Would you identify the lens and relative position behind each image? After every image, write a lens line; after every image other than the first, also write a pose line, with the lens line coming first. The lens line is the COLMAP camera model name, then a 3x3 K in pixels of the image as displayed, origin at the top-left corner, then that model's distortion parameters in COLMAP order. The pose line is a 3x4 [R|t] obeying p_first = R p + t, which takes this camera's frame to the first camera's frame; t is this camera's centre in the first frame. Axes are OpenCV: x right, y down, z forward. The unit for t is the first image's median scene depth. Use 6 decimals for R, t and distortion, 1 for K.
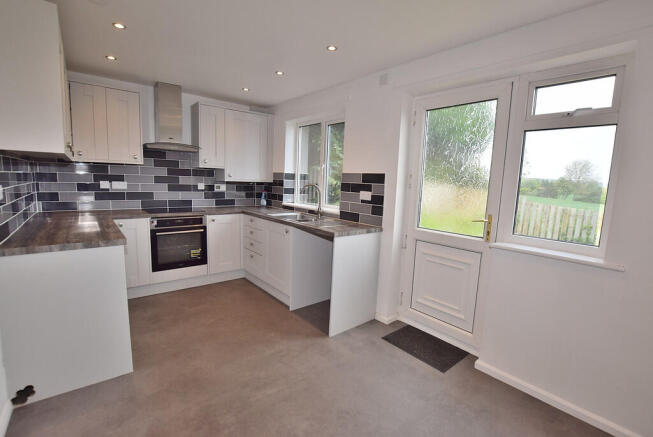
lens RADIAL K [[306.7, 0, 329.7], [0, 306.7, 219.2], [0, 0, 1]] dist [-0.002026, -0.000441]
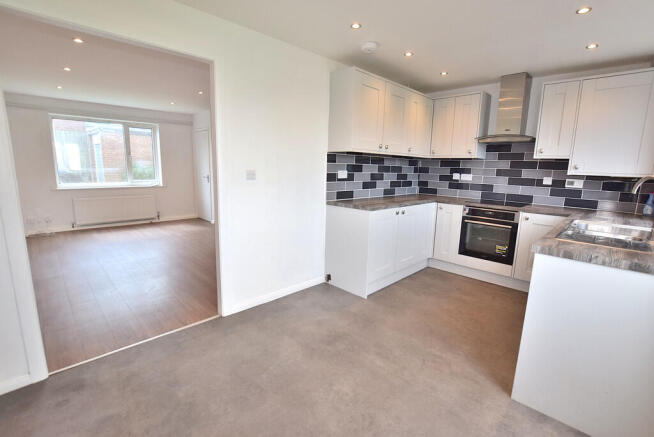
lens RADIAL K [[307.1, 0, 330.2], [0, 307.1, 219.2], [0, 0, 1]] dist [-0.002026, -0.000441]
pose [[0.093810, 0.142910, -0.985280, 0.460484], [-0.149866, 0.980395, 0.127933, -0.025156], [0.984246, 0.135659, 0.113388, 0.378342]]
